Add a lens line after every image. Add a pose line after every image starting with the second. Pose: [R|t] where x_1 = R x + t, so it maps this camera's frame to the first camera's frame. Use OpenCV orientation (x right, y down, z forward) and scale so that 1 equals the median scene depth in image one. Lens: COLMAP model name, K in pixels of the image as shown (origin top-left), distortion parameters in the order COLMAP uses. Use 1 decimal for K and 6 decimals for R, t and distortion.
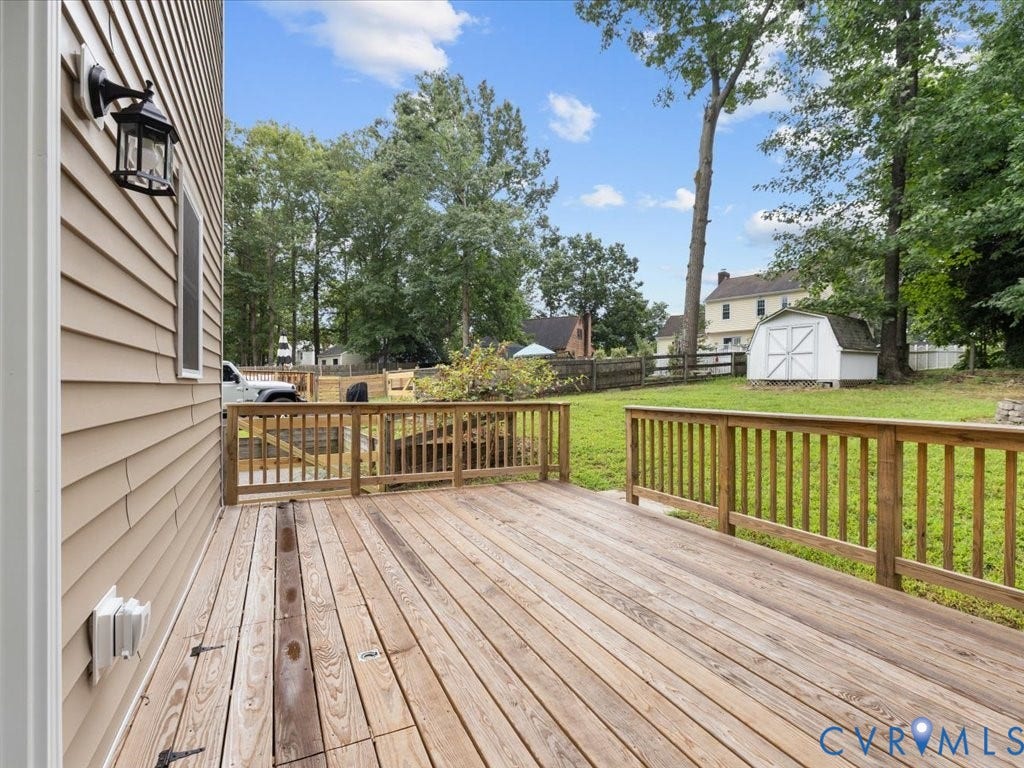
lens RADIAL K [[486.2, 0, 511.1], [0, 486.2, 391.8], [0, 0, 1]] dist [-0.000639, 0.001277]
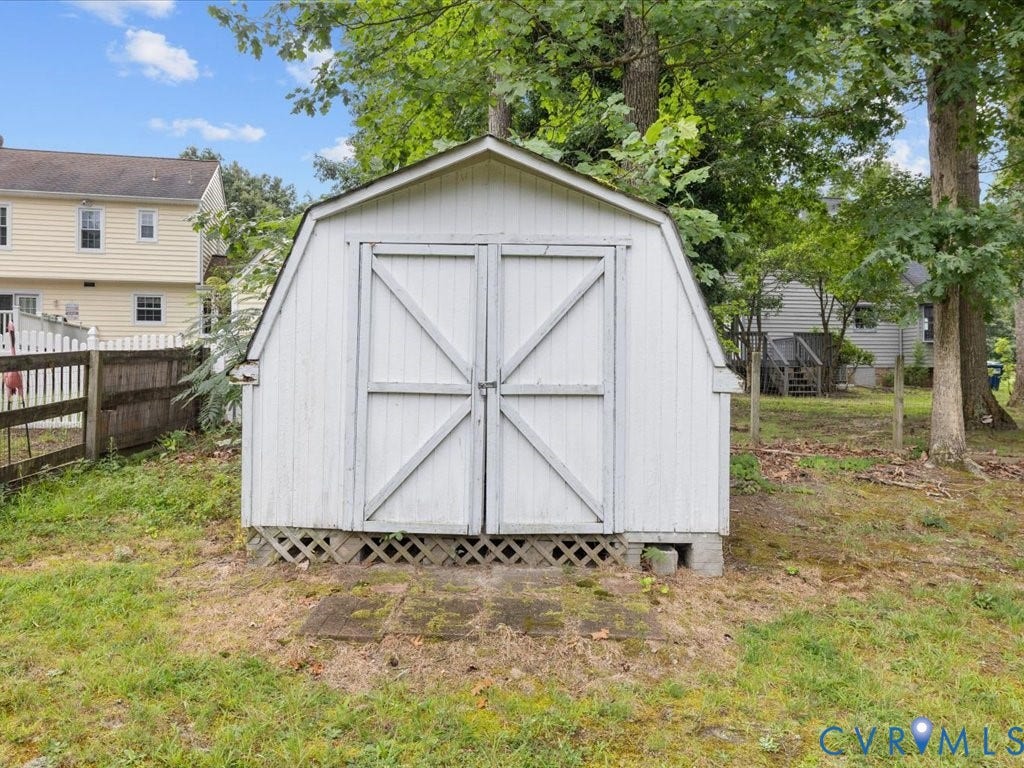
lens RADIAL K [[777.0, 0, 517.0], [0, 777.0, 381.9], [0, 0, 1]] dist [-0.009368, -0.003632]
pose [[0.511809, 0.006085, 0.859078, 0.323105], [0.008449, 0.999891, -0.012116, -0.079150], [-0.859058, 0.013459, 0.511702, 0.839748]]
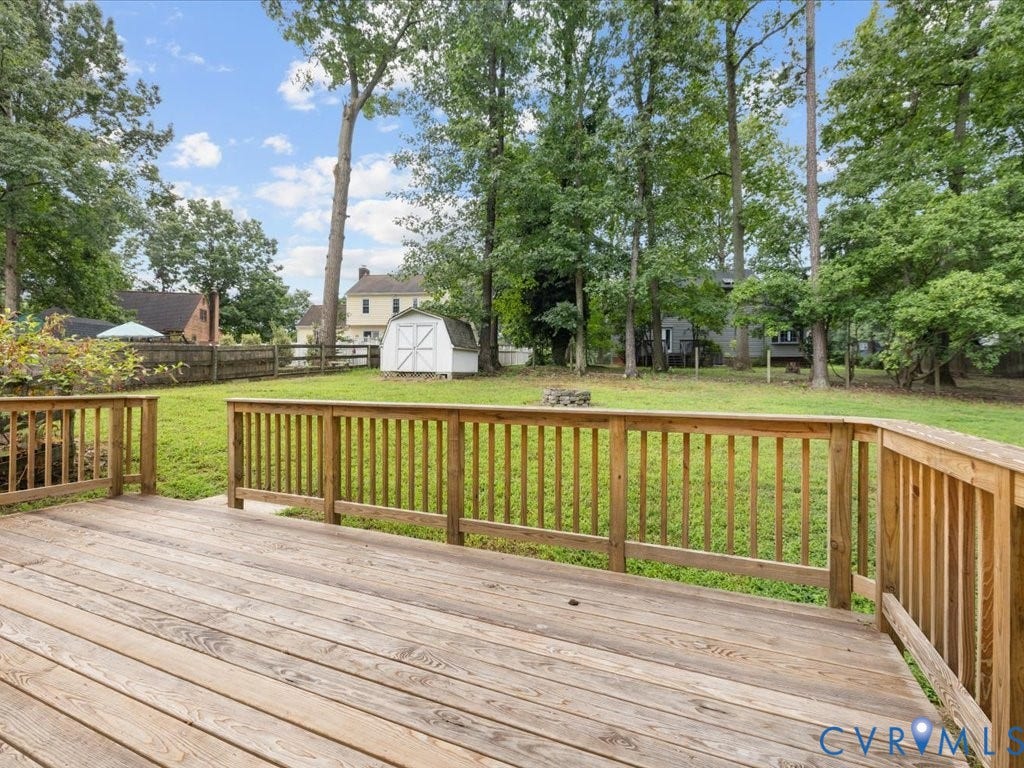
lens RADIAL K [[486.2, 0, 510.9], [0, 486.2, 375.4], [0, 0, 1]] dist [-0.000639, 0.001277]
pose [[0.764912, 0.007875, 0.644087, 0.018263], [0.001926, 0.999893, -0.014512, 0.000335], [-0.644132, 0.012341, 0.764815, -0.002002]]
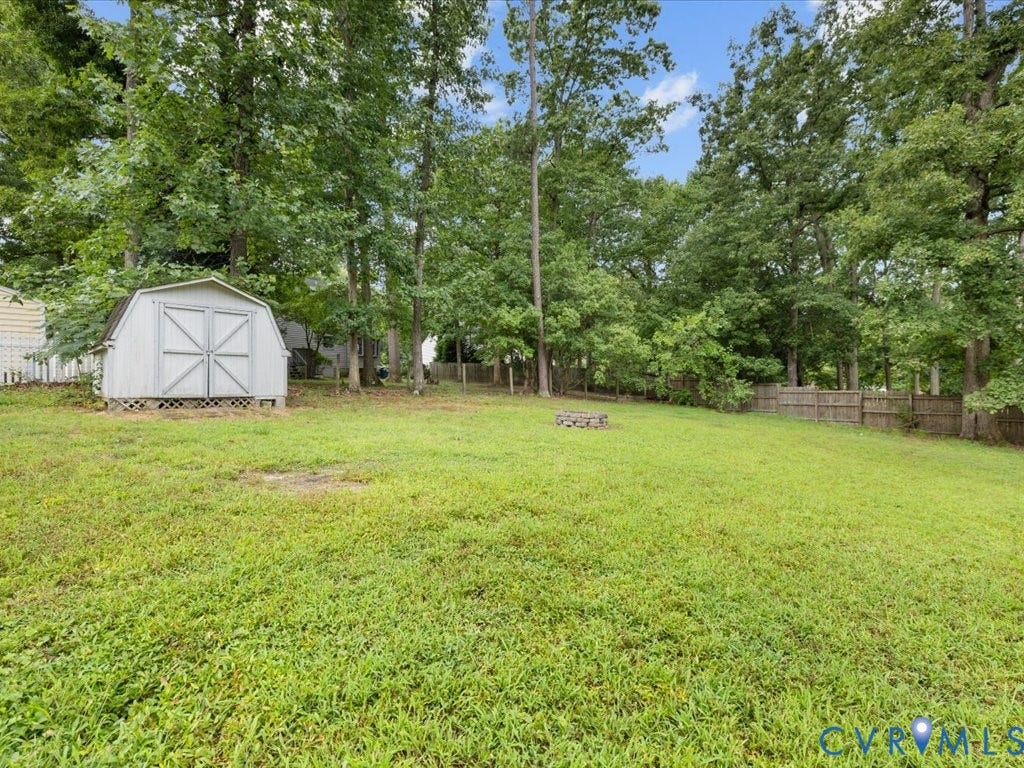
lens RADIAL K [[486.2, 0, 514.7], [0, 486.2, 384.7], [0, 0, 1]] dist [-0.000639, 0.001277]
pose [[-0.243968, 0.003859, 0.969775, -0.102827], [0.020836, 0.999782, 0.001264, -0.032961], [-0.969559, 0.020515, -0.243996, 0.783046]]
